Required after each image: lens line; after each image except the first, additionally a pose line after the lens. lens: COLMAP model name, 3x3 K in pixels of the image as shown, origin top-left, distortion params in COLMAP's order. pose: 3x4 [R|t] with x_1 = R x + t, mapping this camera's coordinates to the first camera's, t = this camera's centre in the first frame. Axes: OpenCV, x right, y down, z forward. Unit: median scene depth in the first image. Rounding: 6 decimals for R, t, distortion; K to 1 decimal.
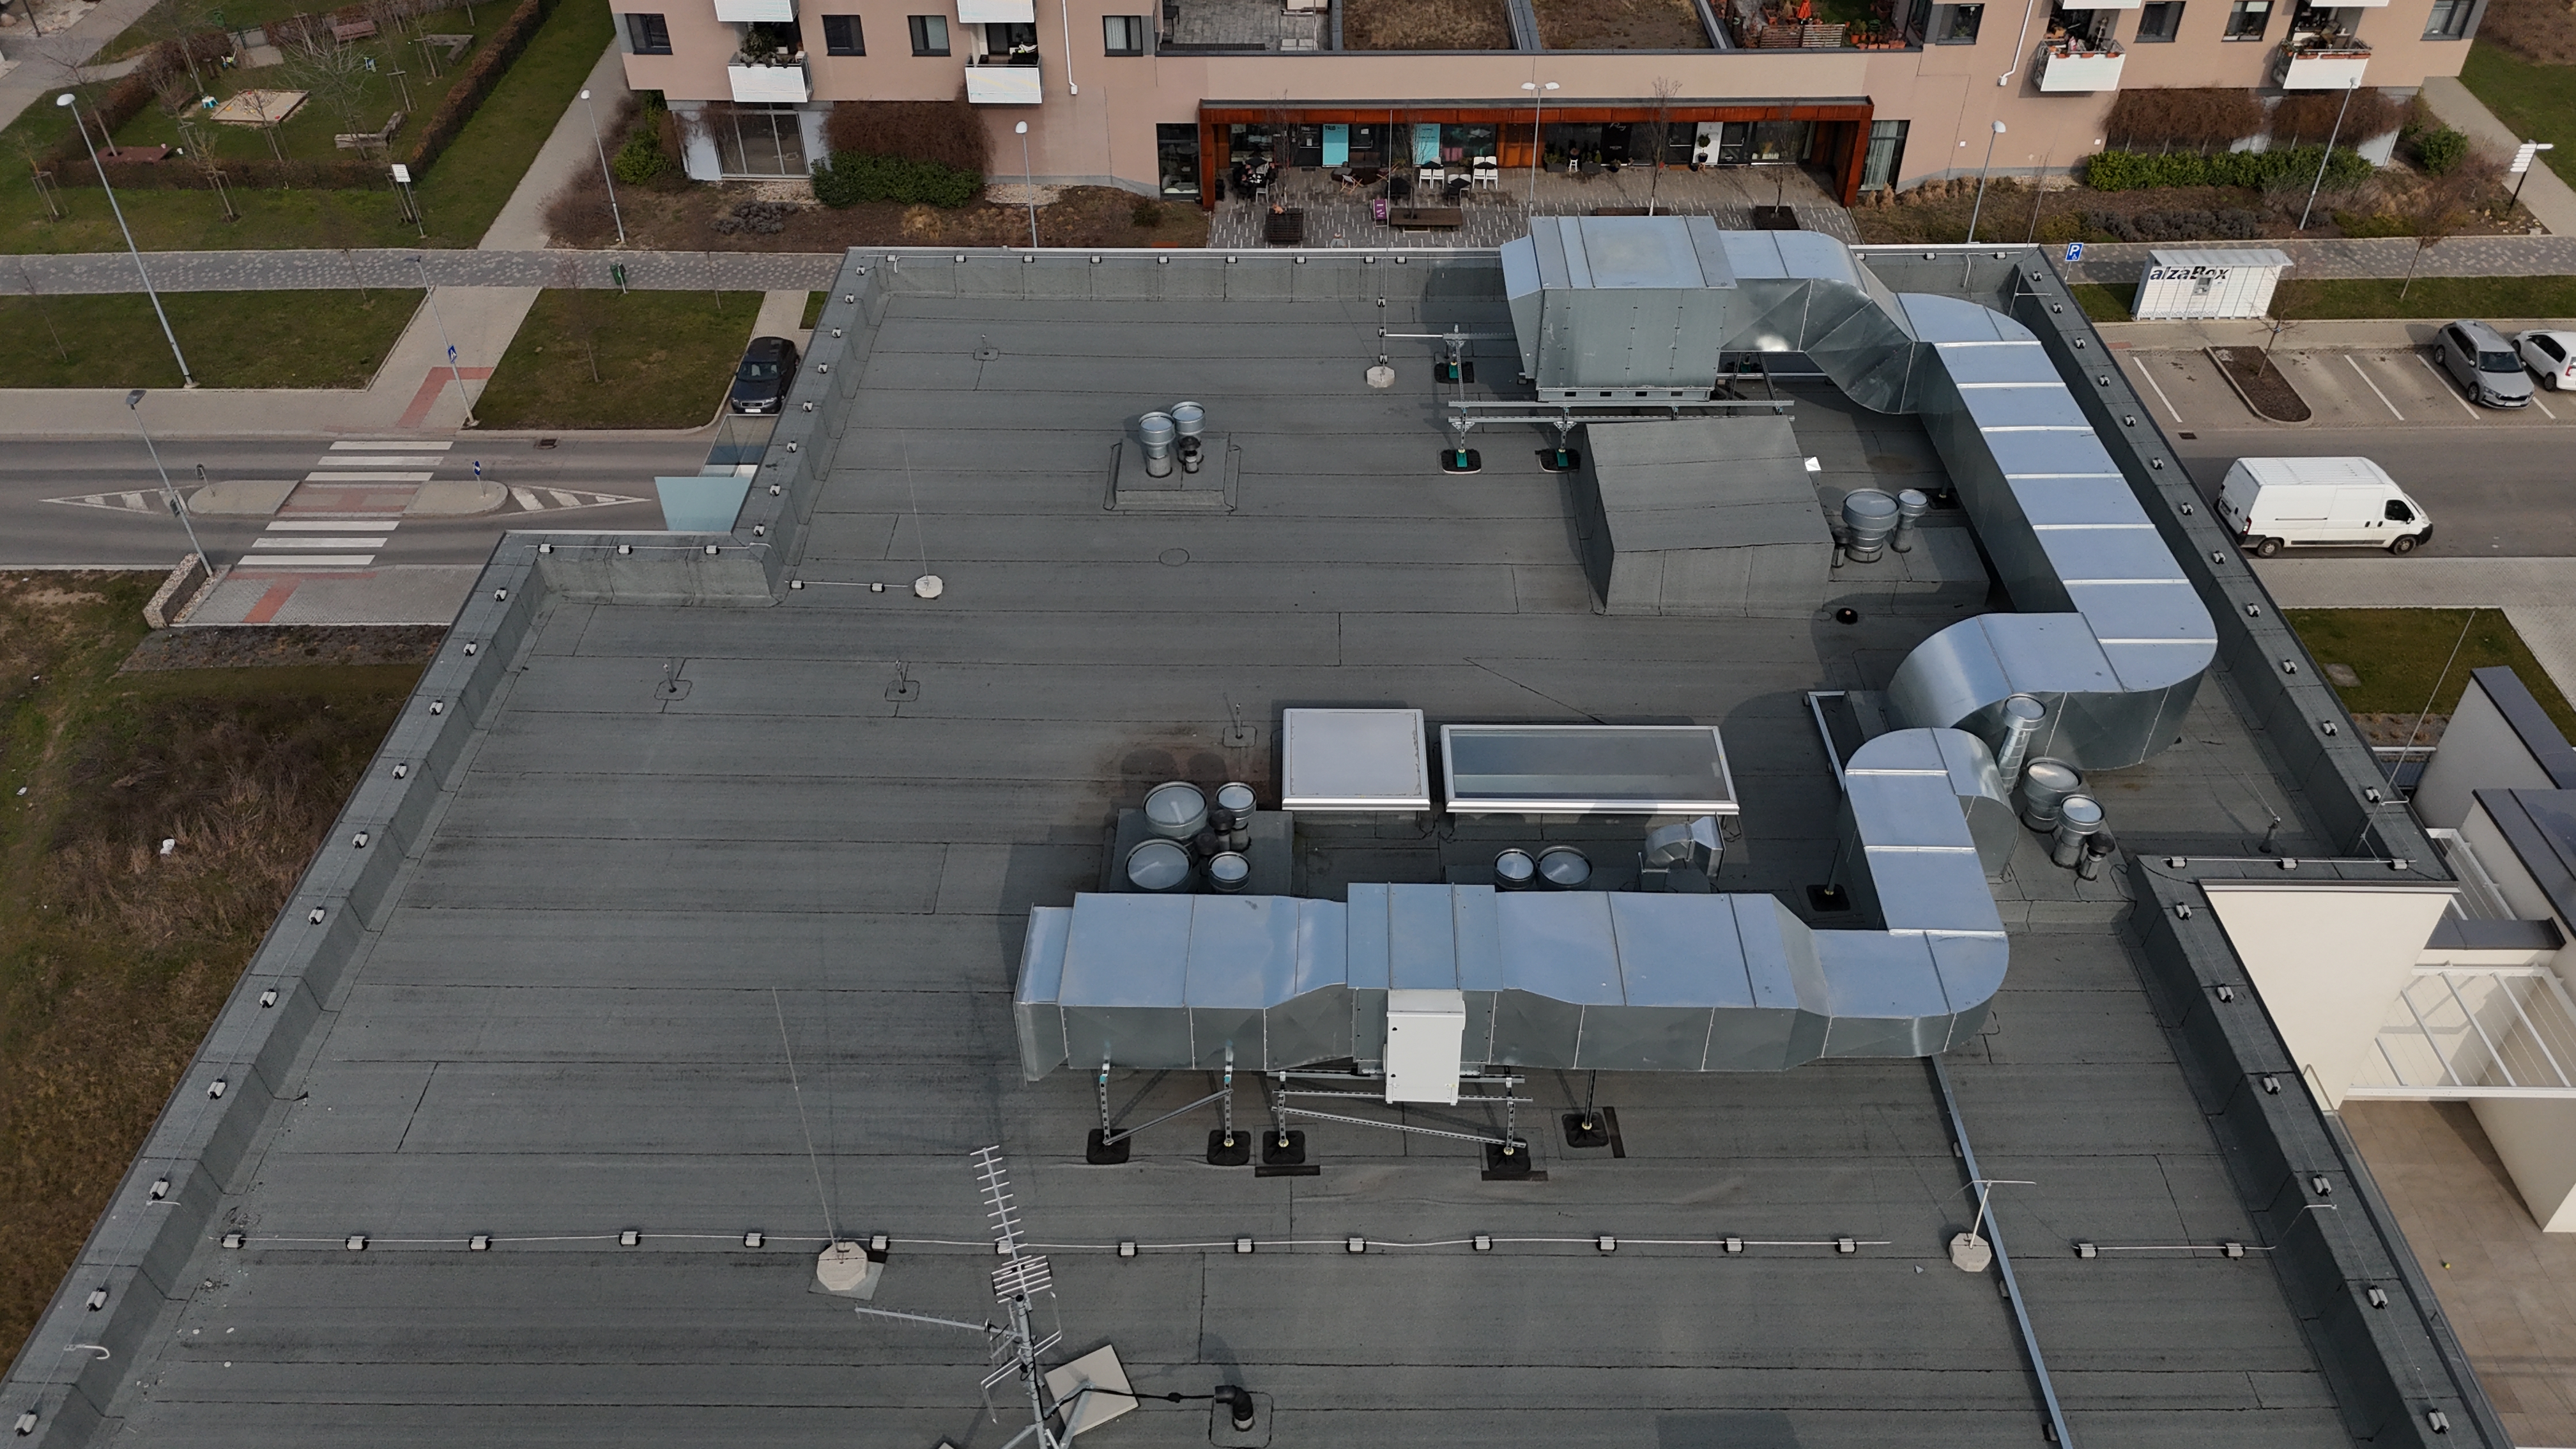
lens RADIAL K [[1886.9, 0, 1289.9], [0, 1886.9, 728.0], [0, 0, 1]] dist [0.088336, -0.090570]
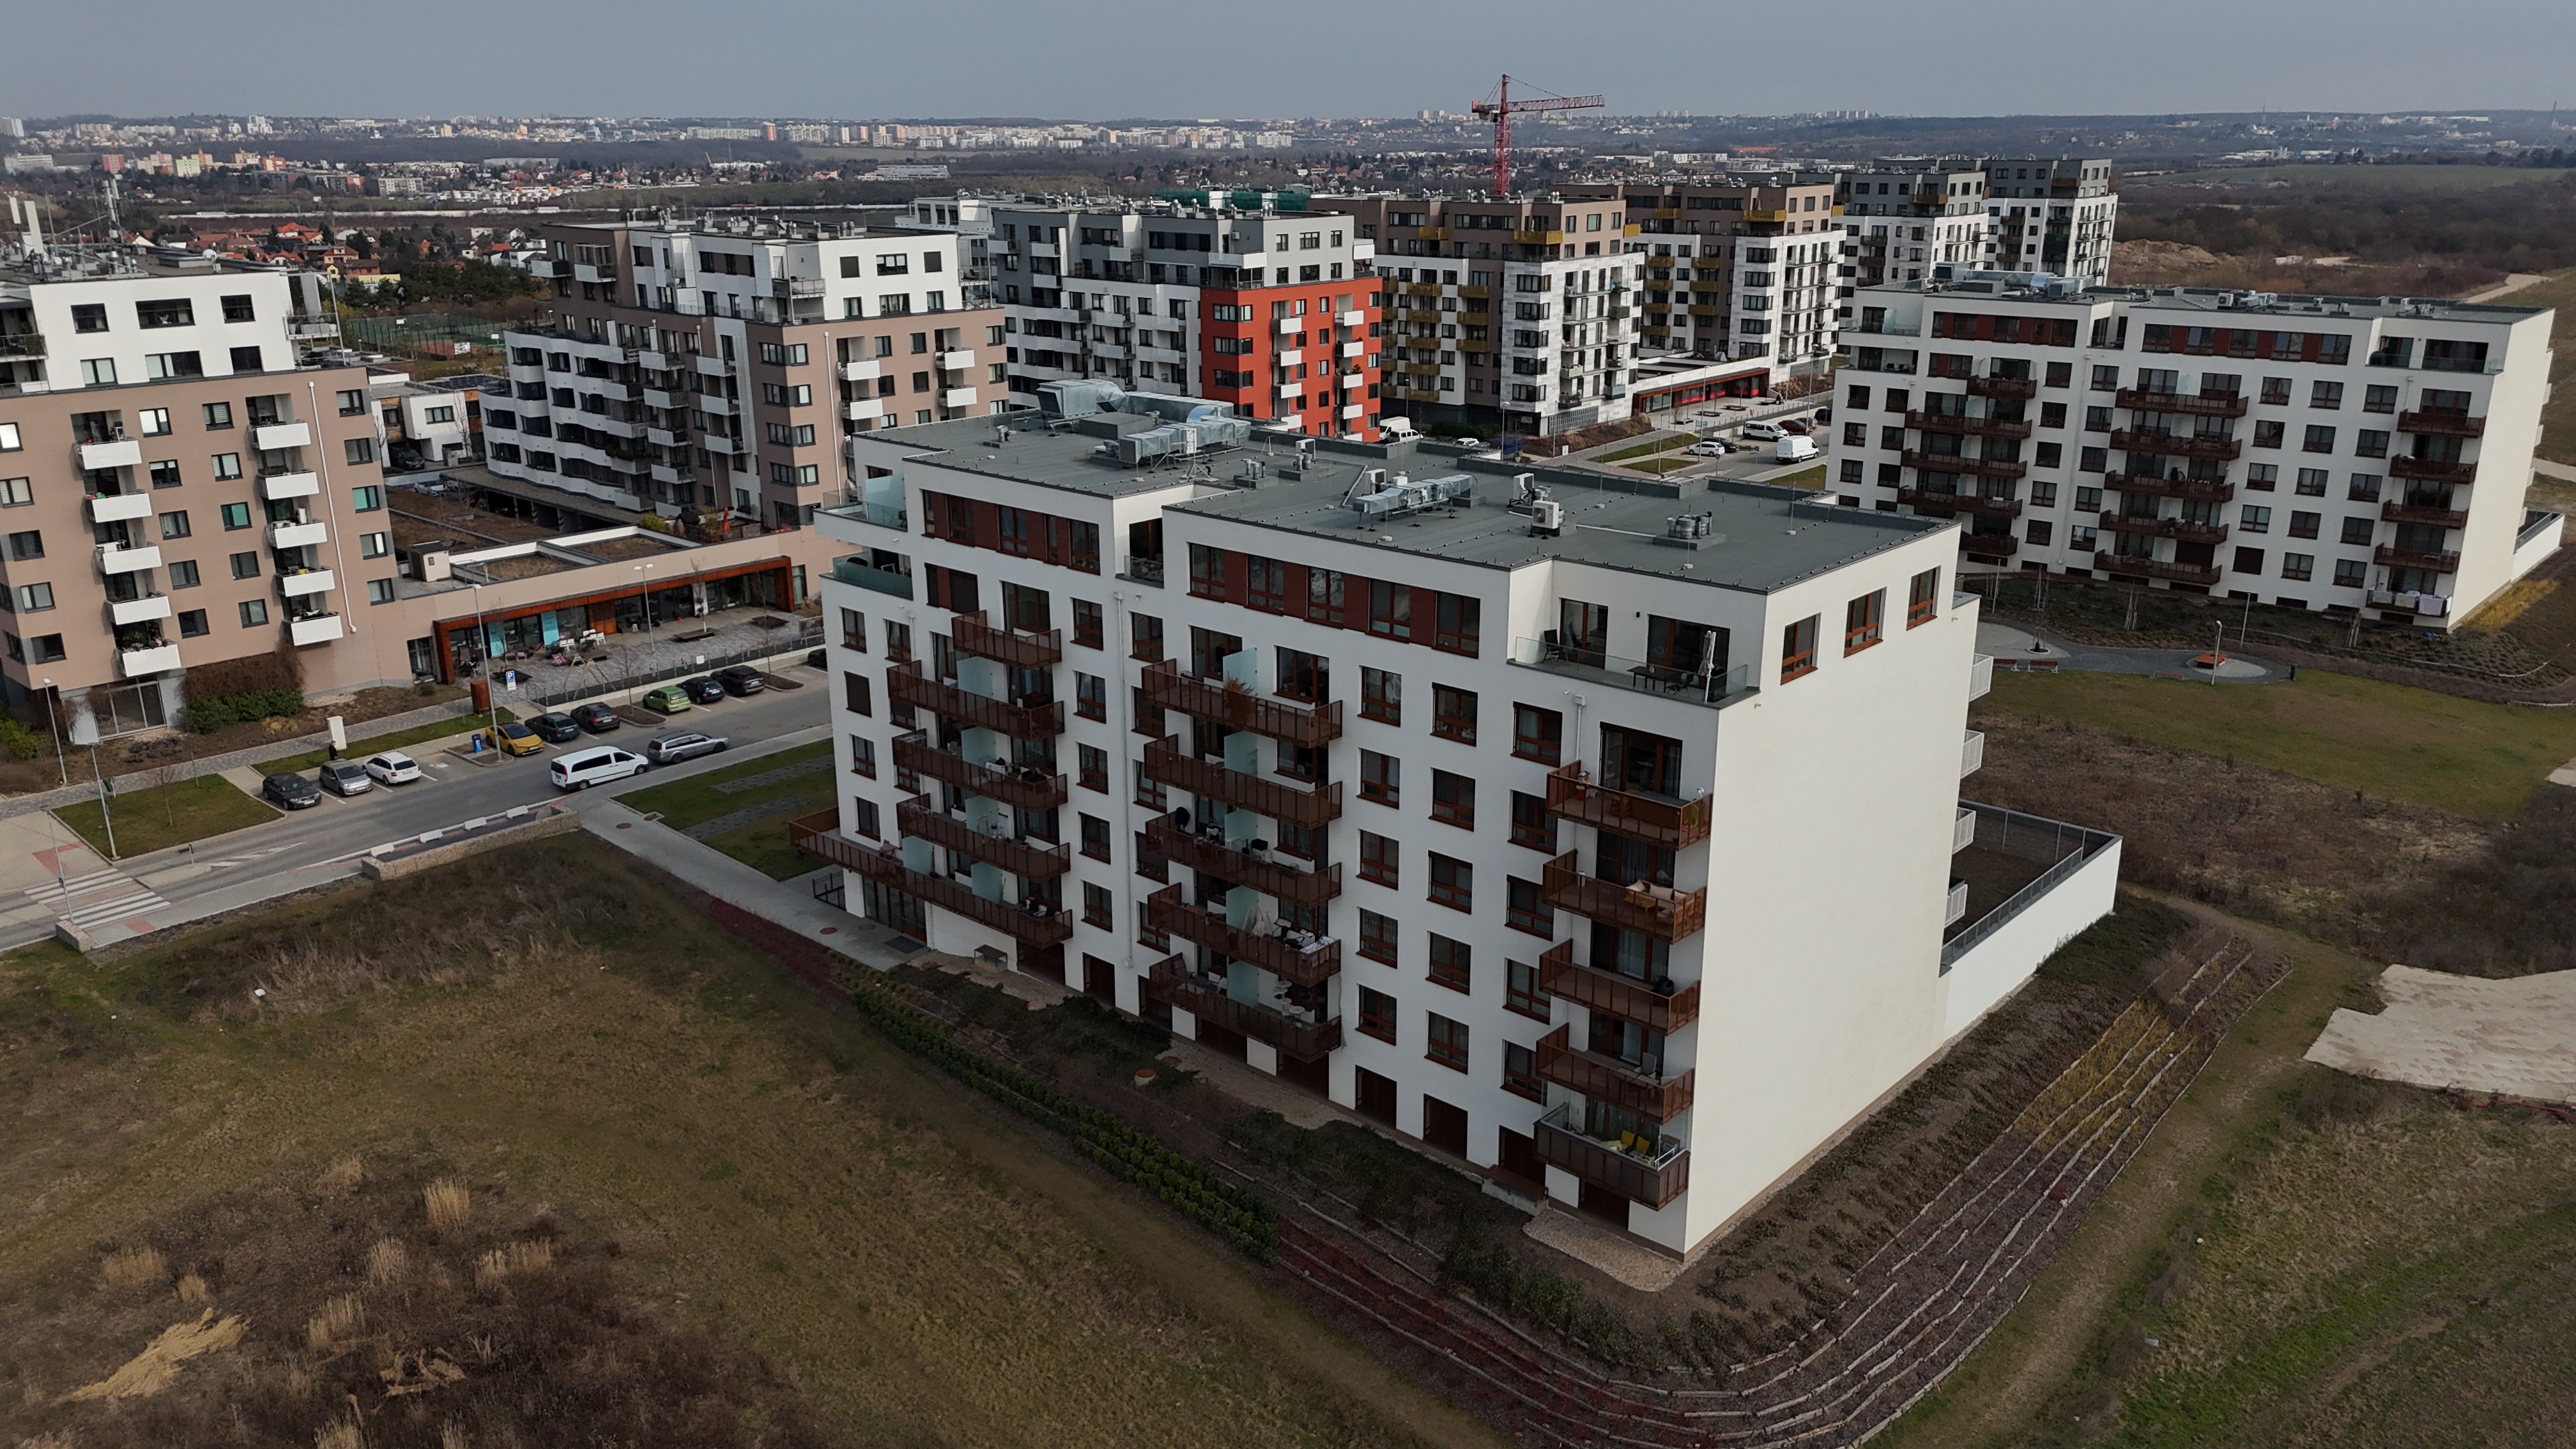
lens RADIAL K [[1869.7, 0, 1288.0], [0, 1869.7, 724.5], [0, 0, 1]] dist [0.068374, -0.065175]
pose [[0.664136, -0.225355, 0.712838, -0.758747], [0.477656, 0.861405, -0.172700, 0.390631], [-0.575124, 0.455188, 0.679733, -0.504008]]
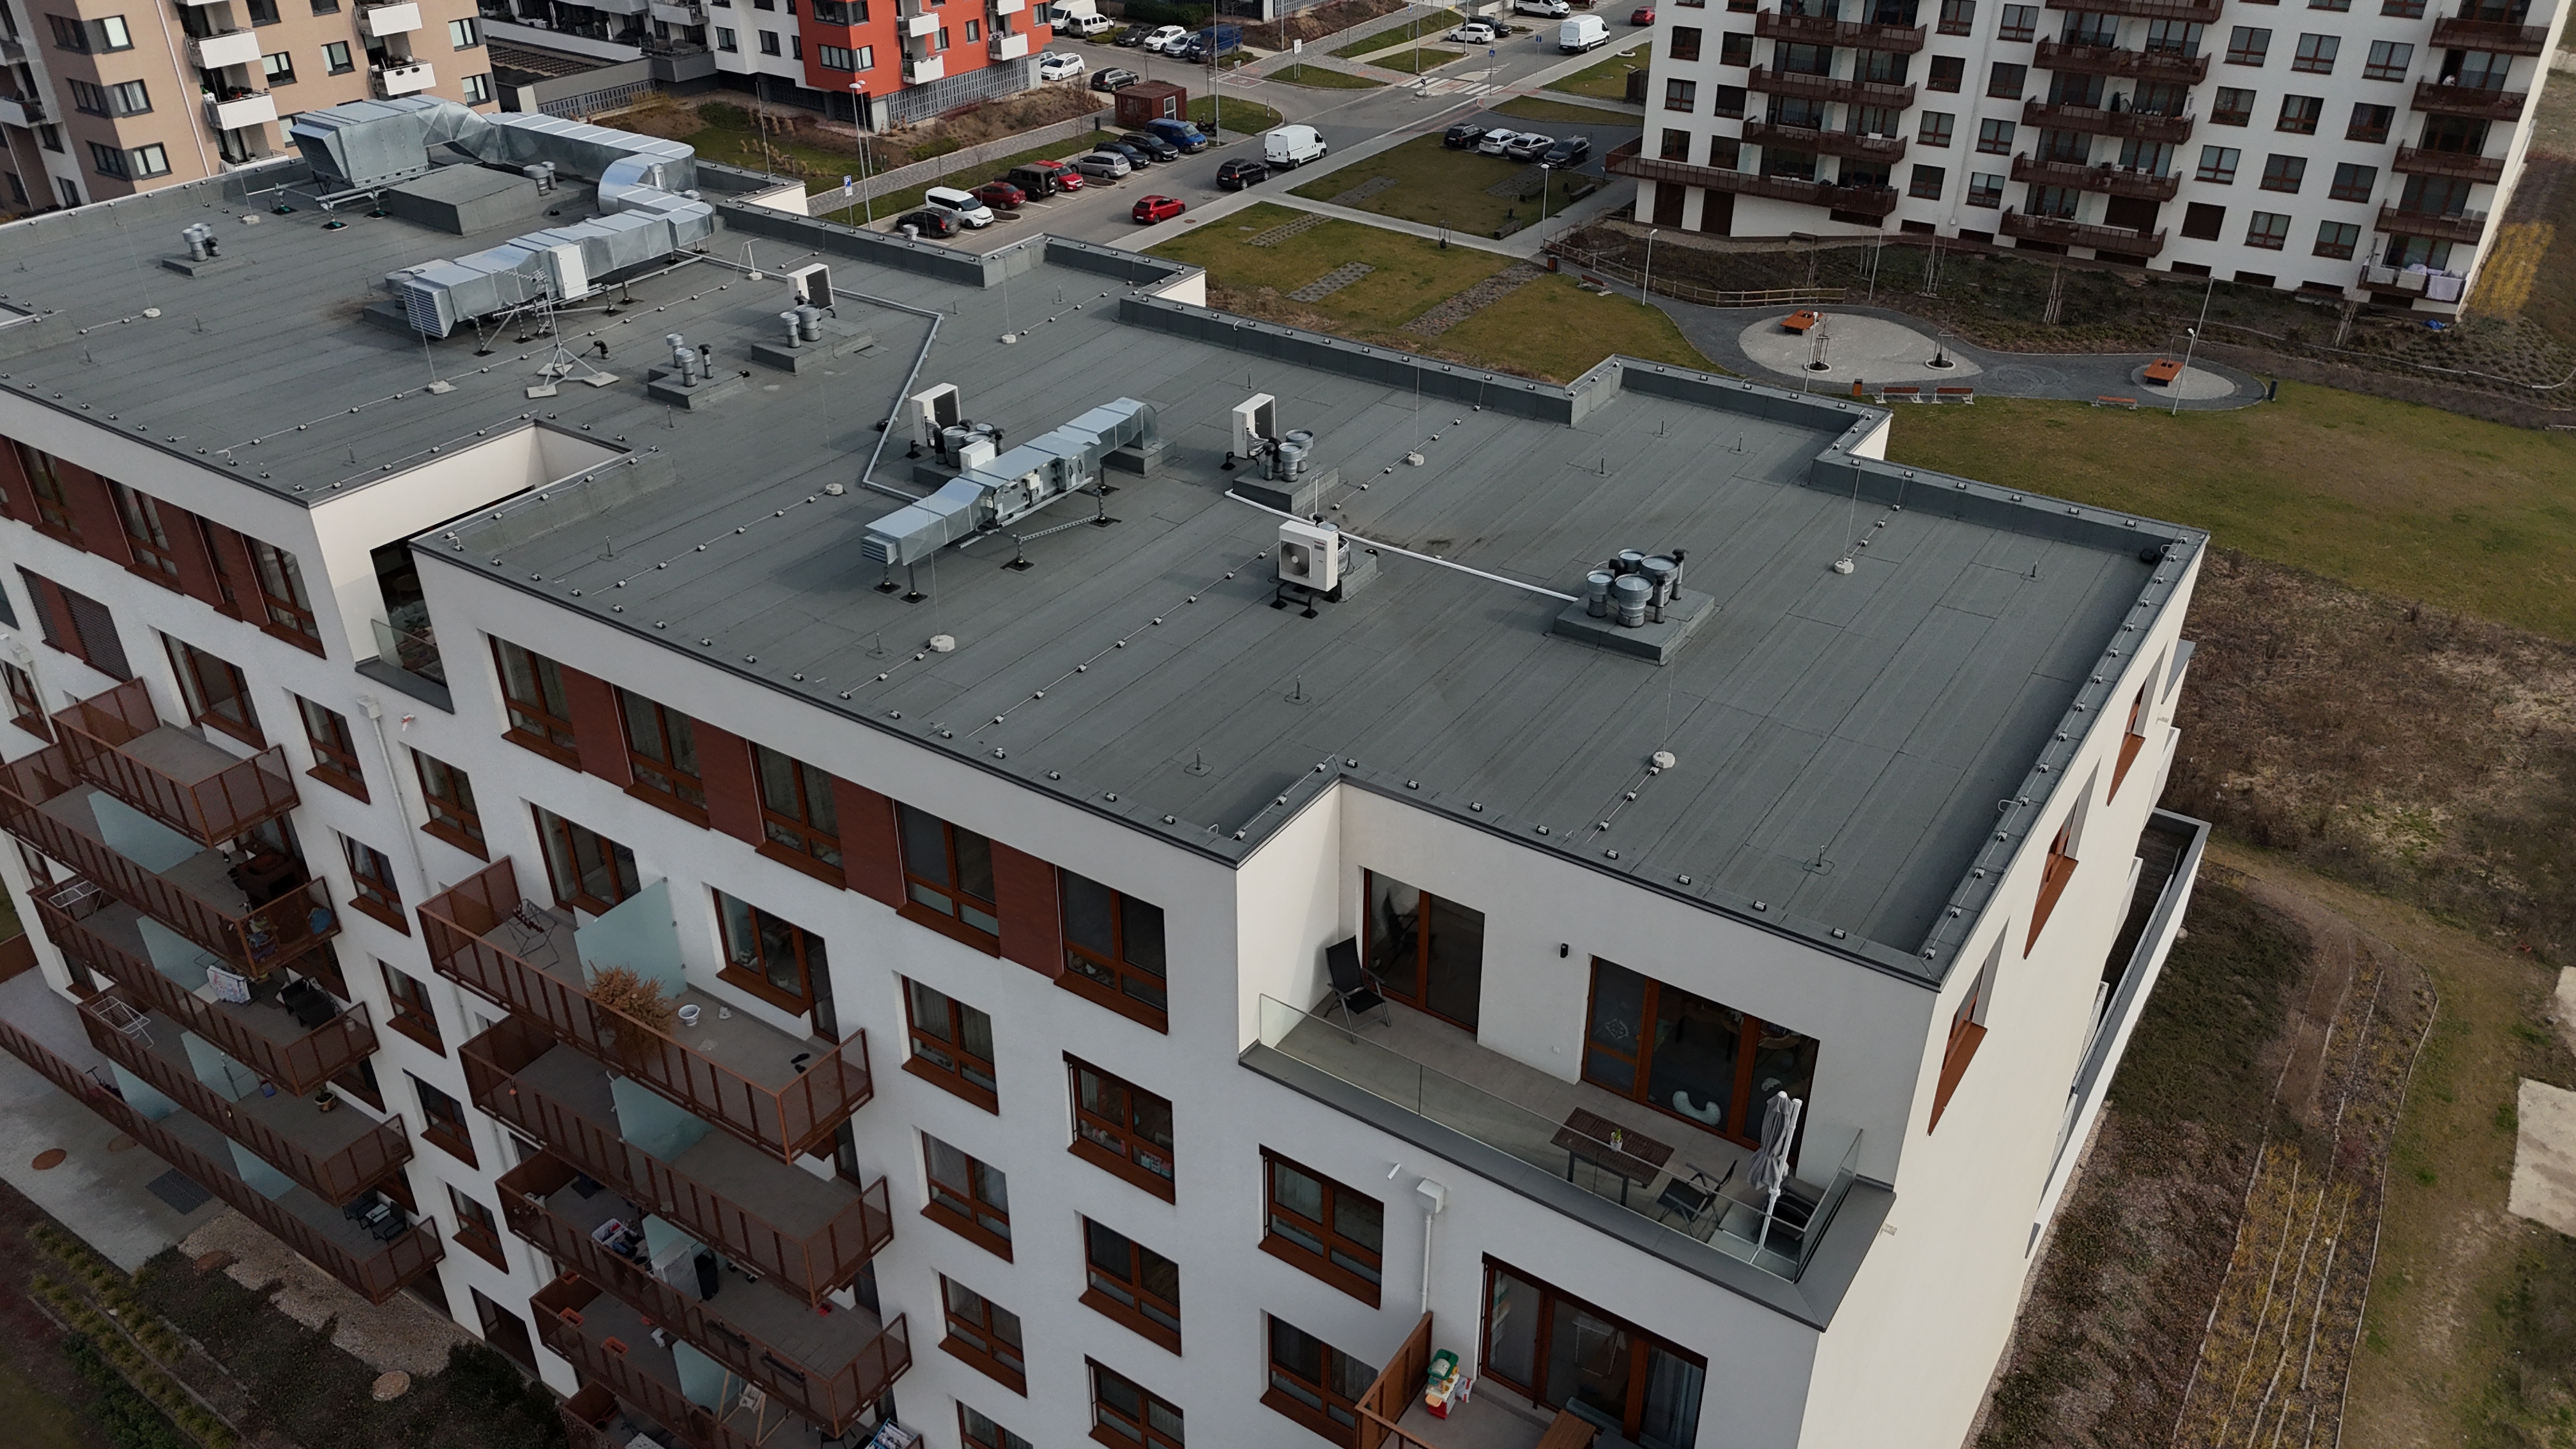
lens RADIAL K [[1886.9, 0, 1289.9], [0, 1886.9, 728.0], [0, 0, 1]] dist [0.088336, -0.090570]
pose [[0.546266, -0.428286, 0.719836, -0.323723], [0.533058, 0.840655, 0.095646, 0.200621], [-0.646098, 0.331467, 0.687523, -0.272348]]
